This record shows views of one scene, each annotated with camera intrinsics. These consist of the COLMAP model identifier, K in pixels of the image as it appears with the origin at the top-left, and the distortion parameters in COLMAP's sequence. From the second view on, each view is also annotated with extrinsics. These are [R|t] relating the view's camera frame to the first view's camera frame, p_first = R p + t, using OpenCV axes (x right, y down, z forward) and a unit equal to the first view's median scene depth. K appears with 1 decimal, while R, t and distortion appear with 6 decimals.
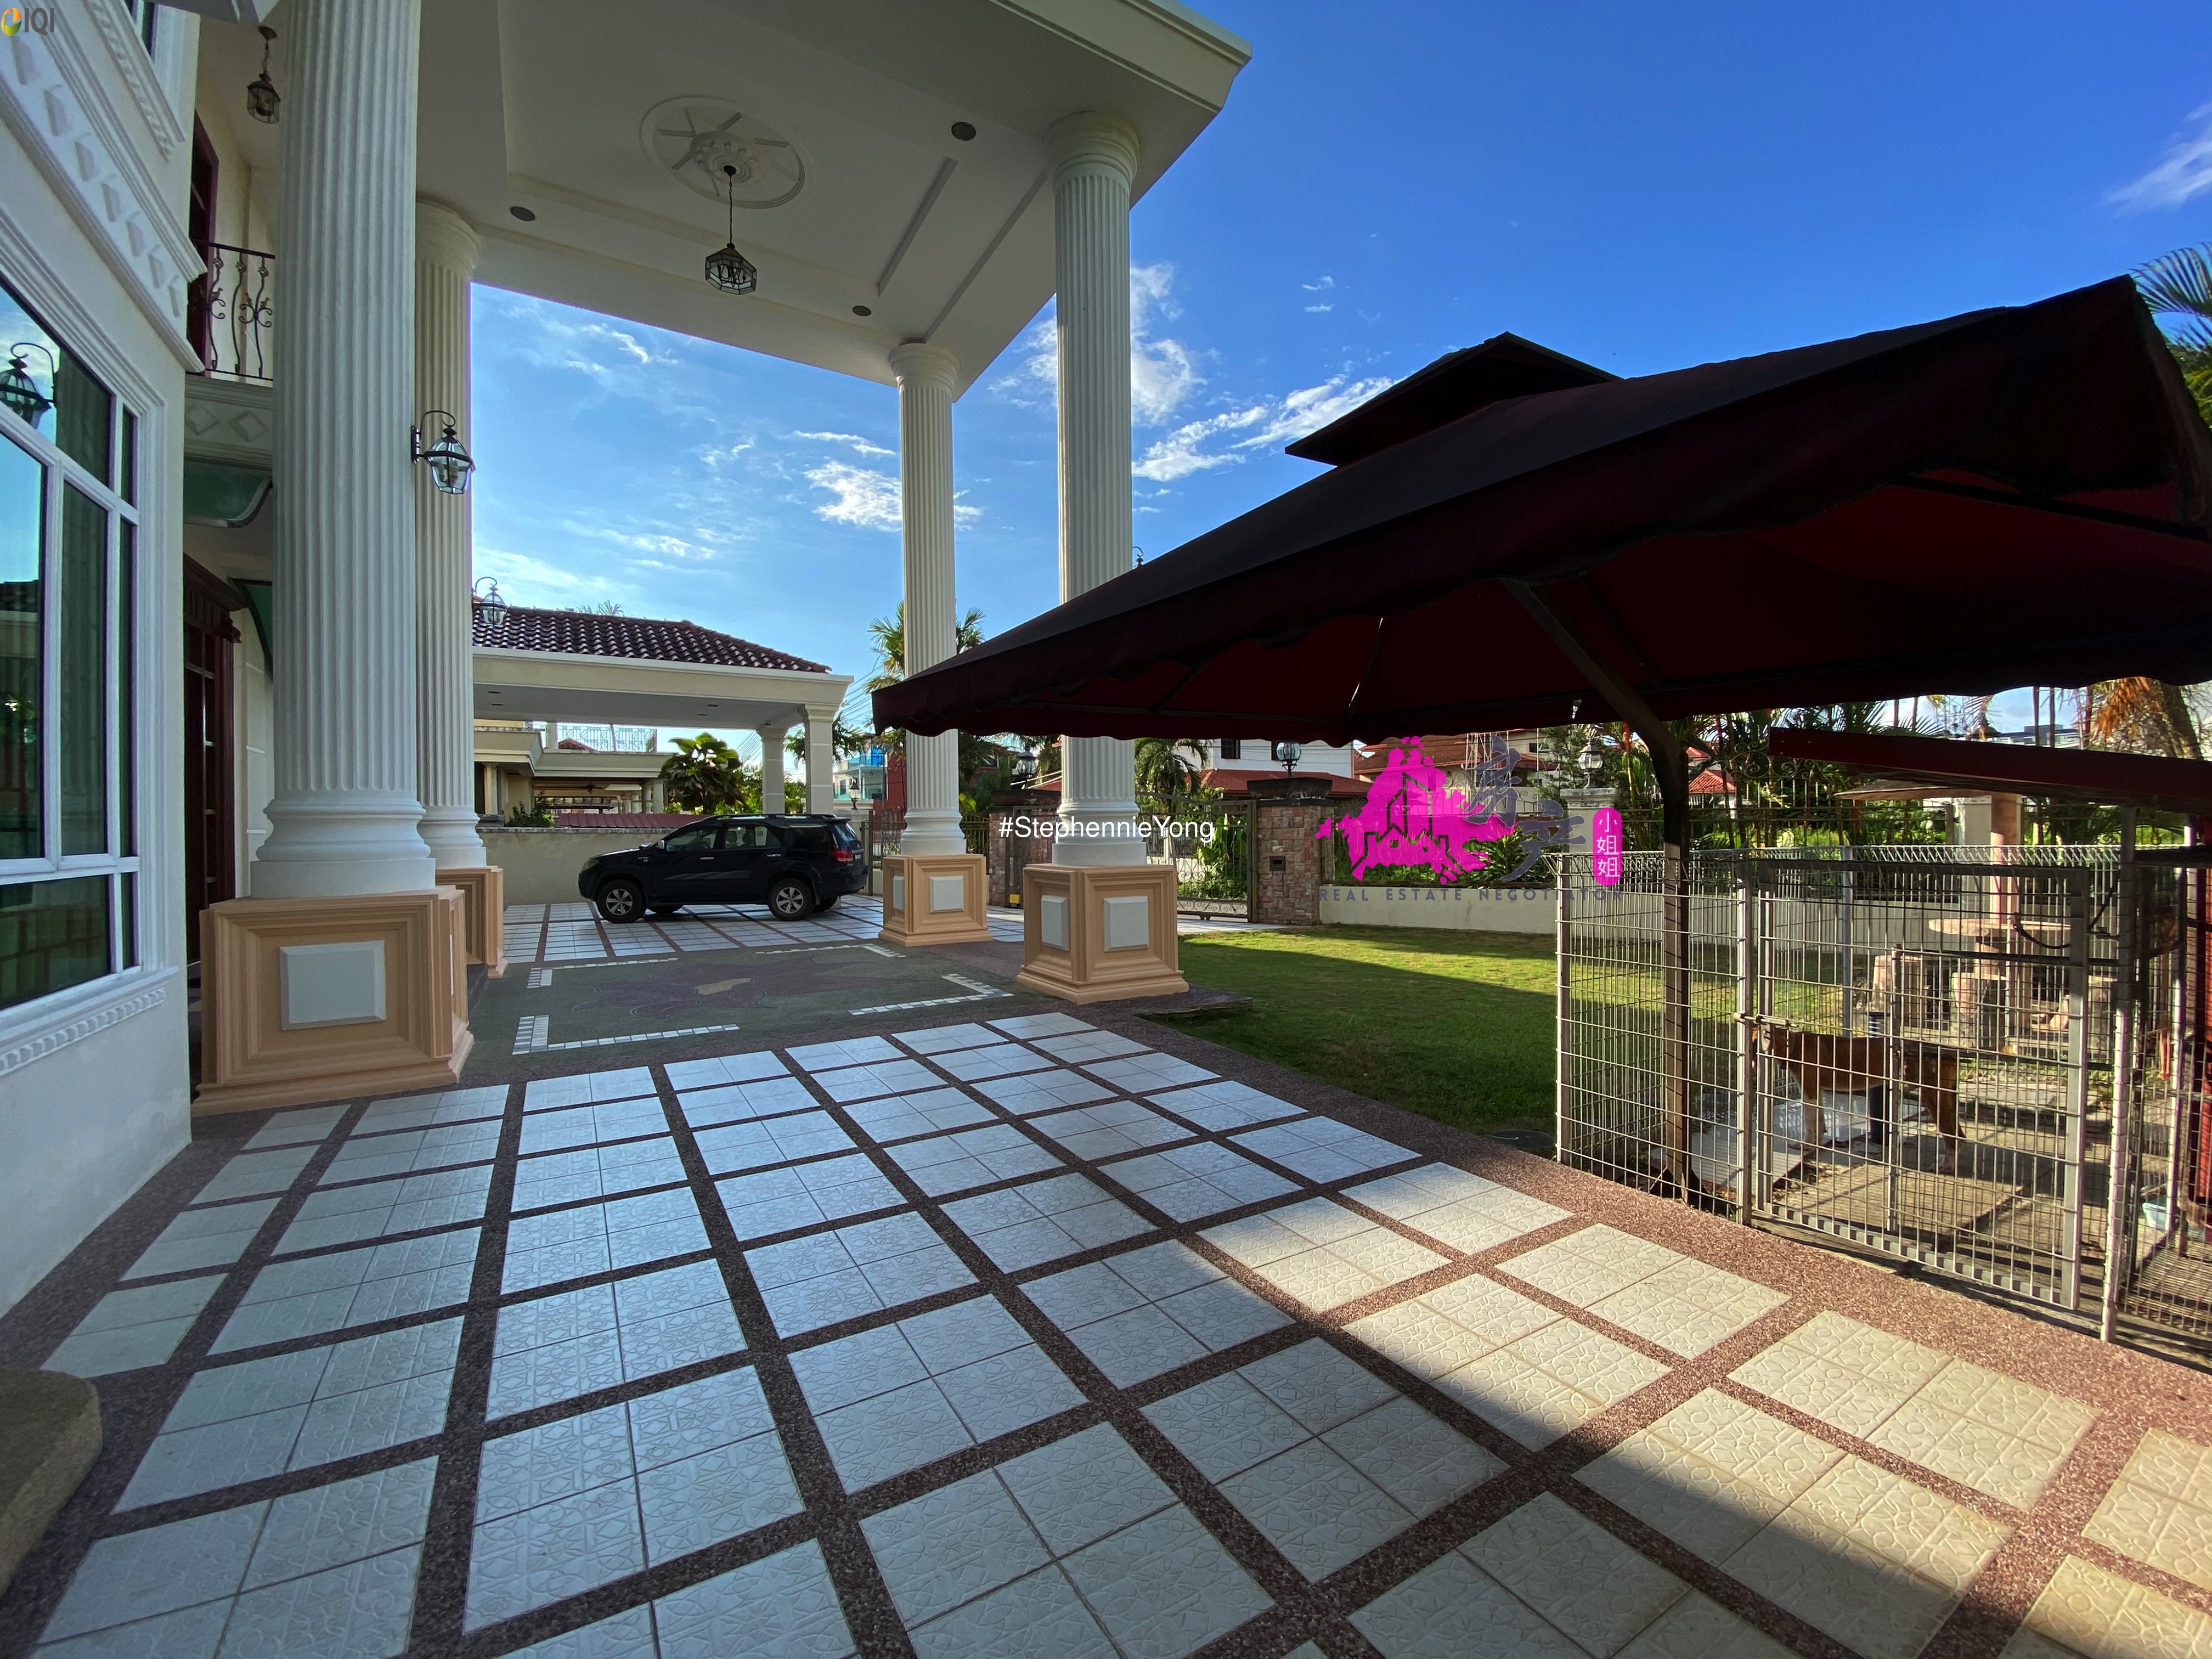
lens RADIAL K [[902.7, 0, 1109.2], [0, 902.7, 824.3], [0, 0, 1]] dist [0.020992, -0.020323]
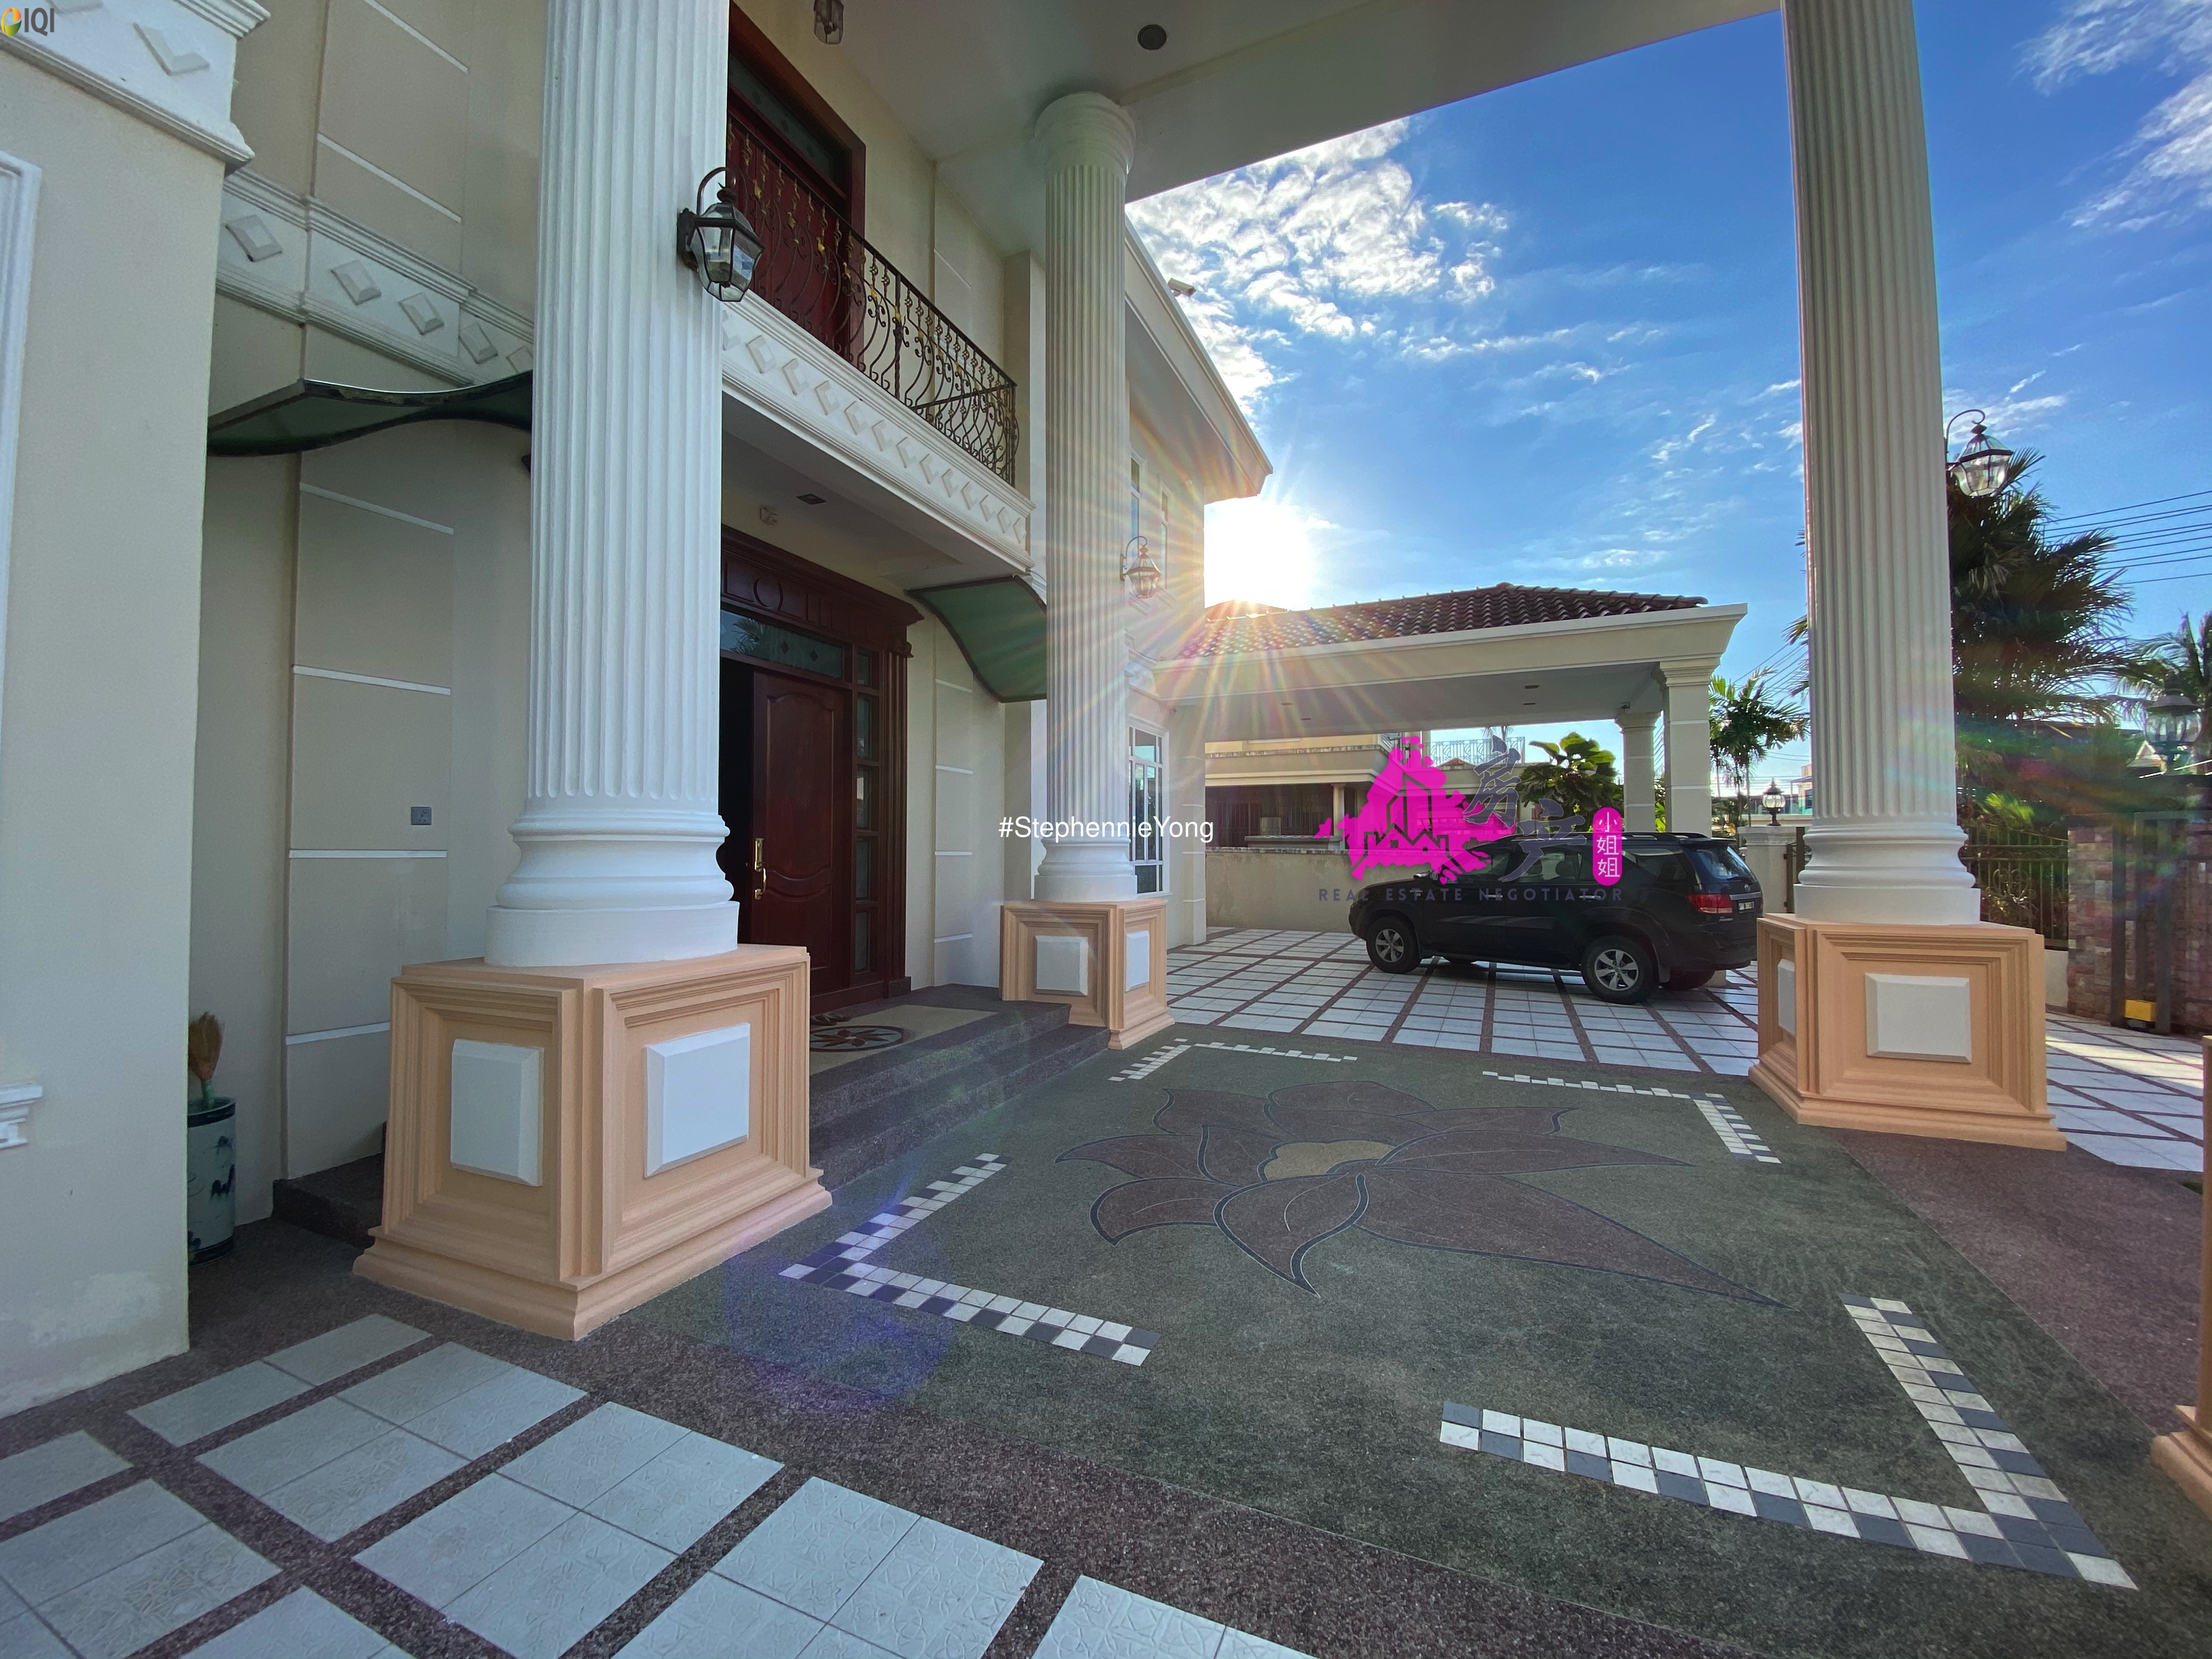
lens RADIAL K [[902.7, 0, 1109.2], [0, 902.7, 824.3], [0, 0, 1]] dist [0.020992, -0.020323]
pose [[0.573196, -0.011796, -0.819333, -0.036399], [-0.005632, 0.999816, -0.018335, -0.003587], [0.819399, 0.015124, 0.573024, 0.347215]]
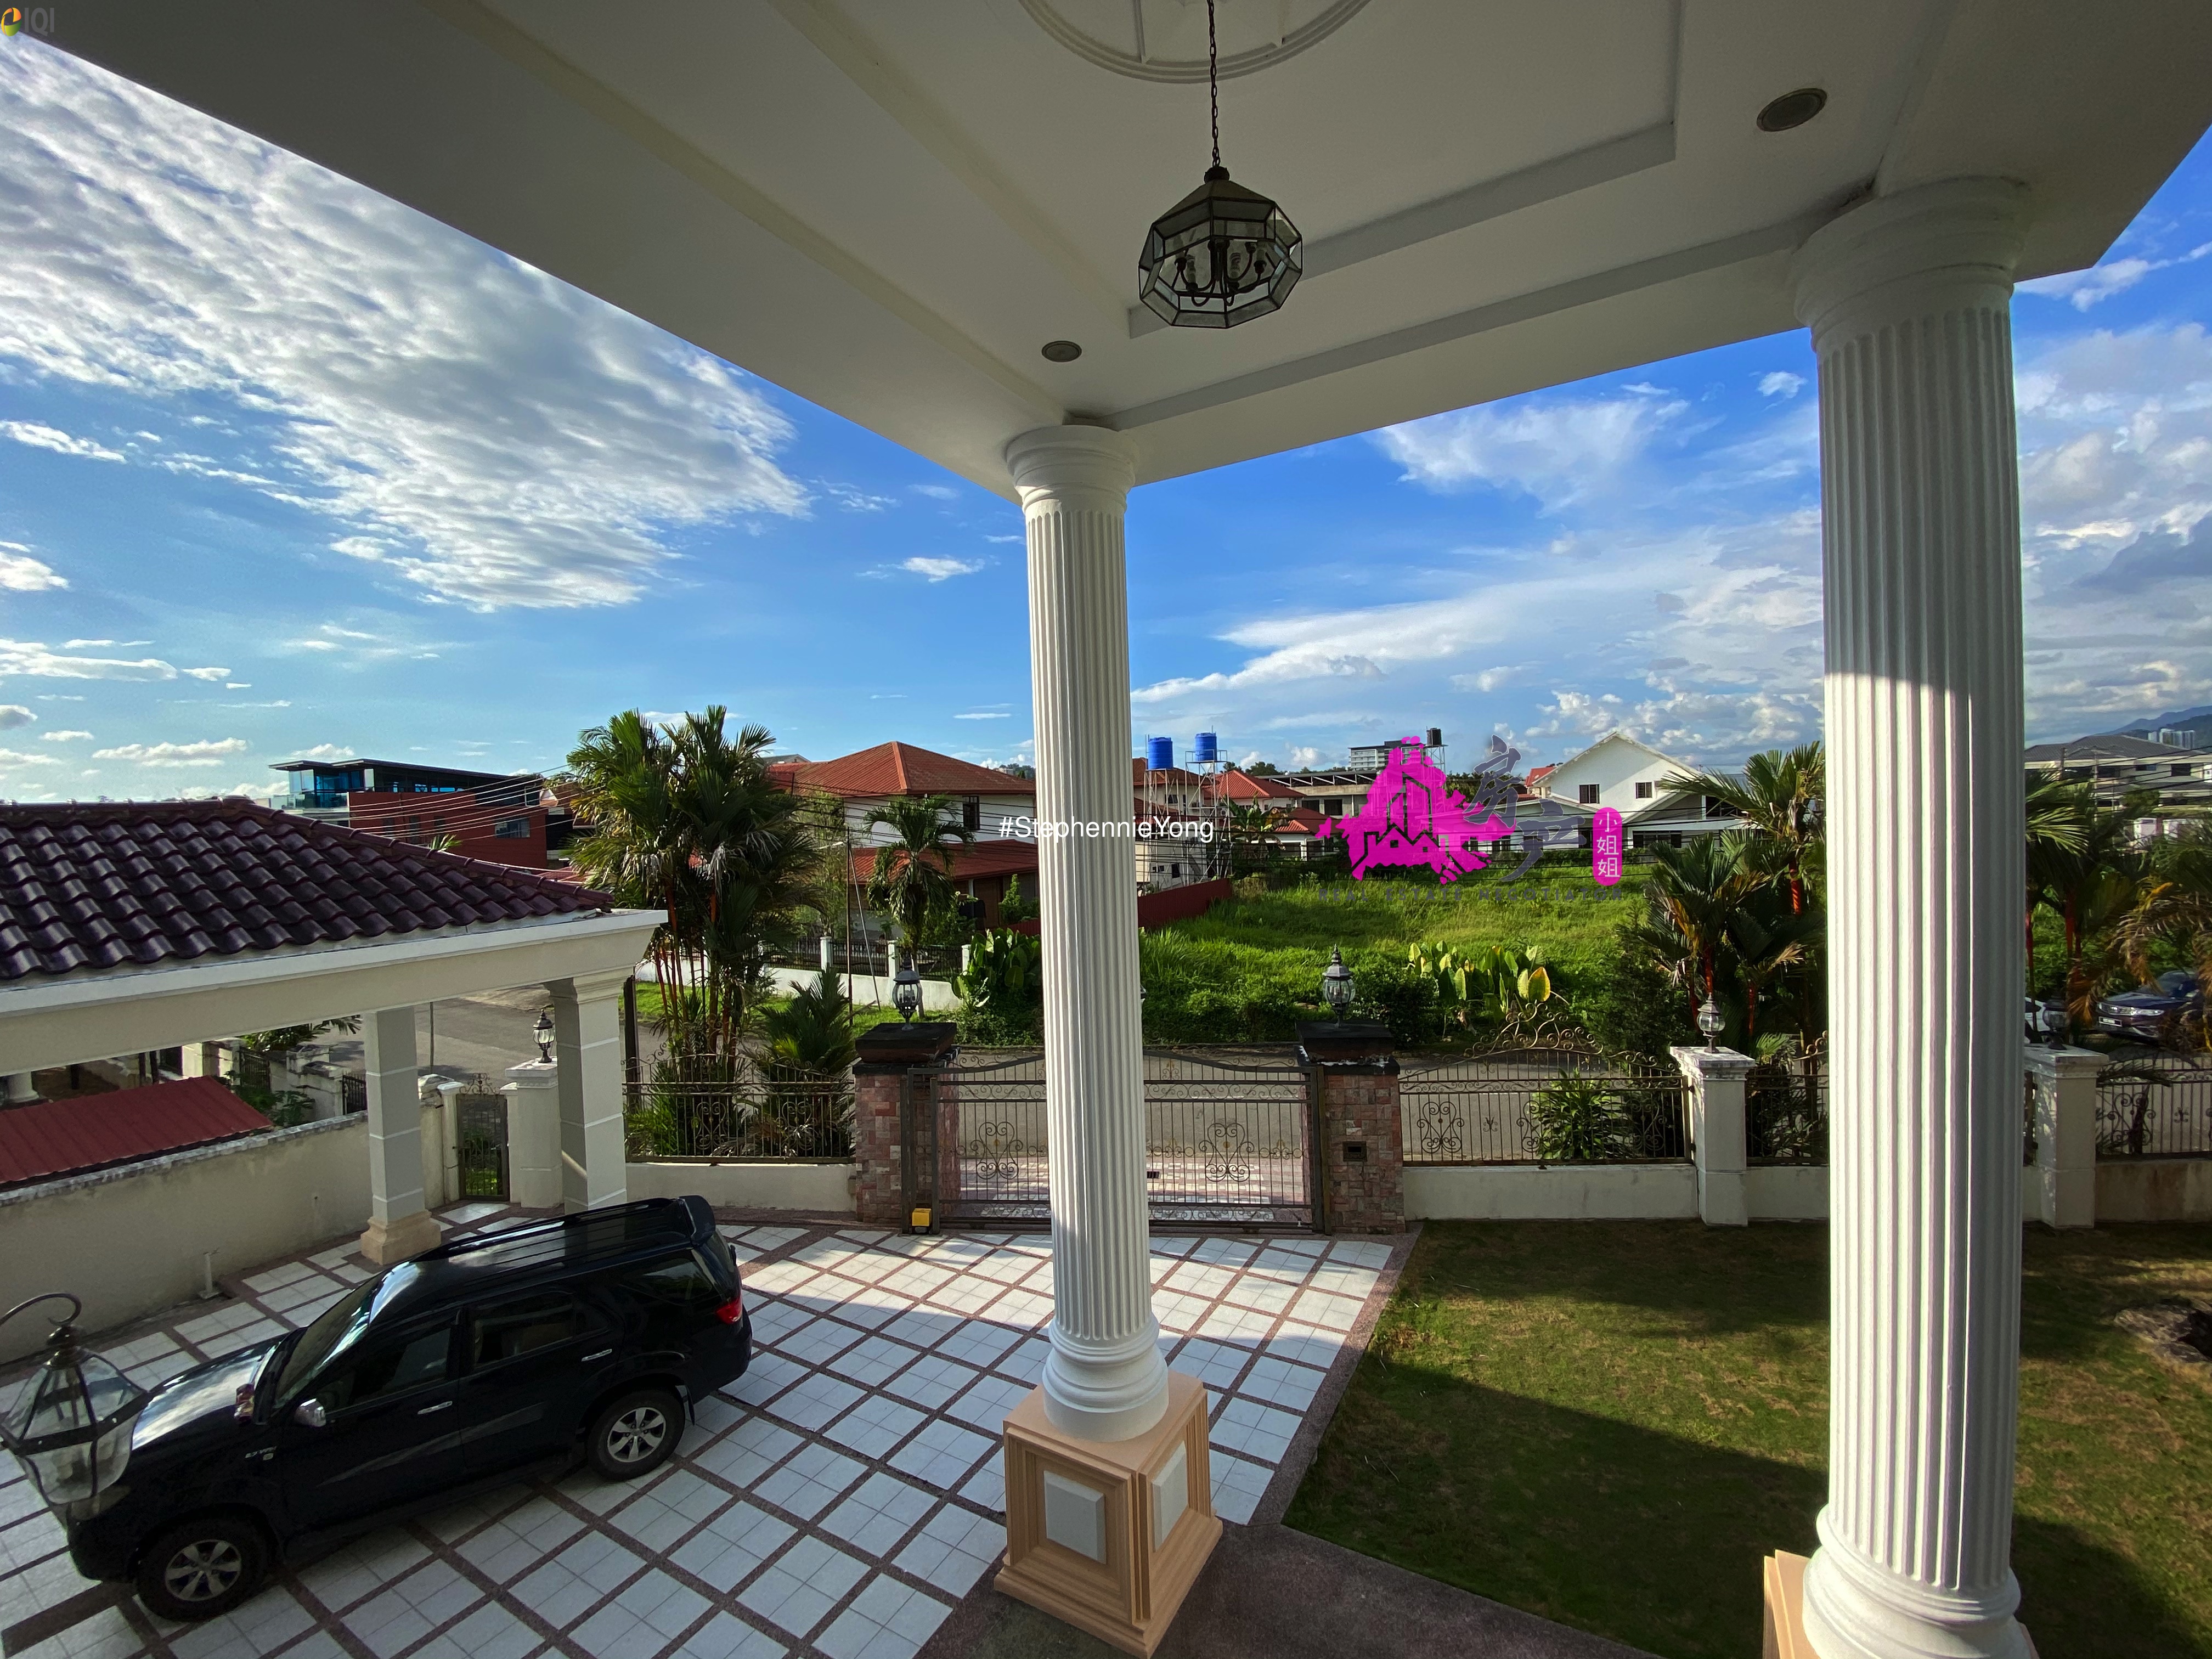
lens RADIAL K [[902.7, 0, 1109.2], [0, 902.7, 824.3], [0, 0, 1]] dist [0.020992, -0.020323]
pose [[0.878424, -0.028828, 0.477012, -0.352670], [0.027306, 0.999576, 0.010125, -0.247471], [-0.477102, 0.004131, 0.878838, 0.439373]]
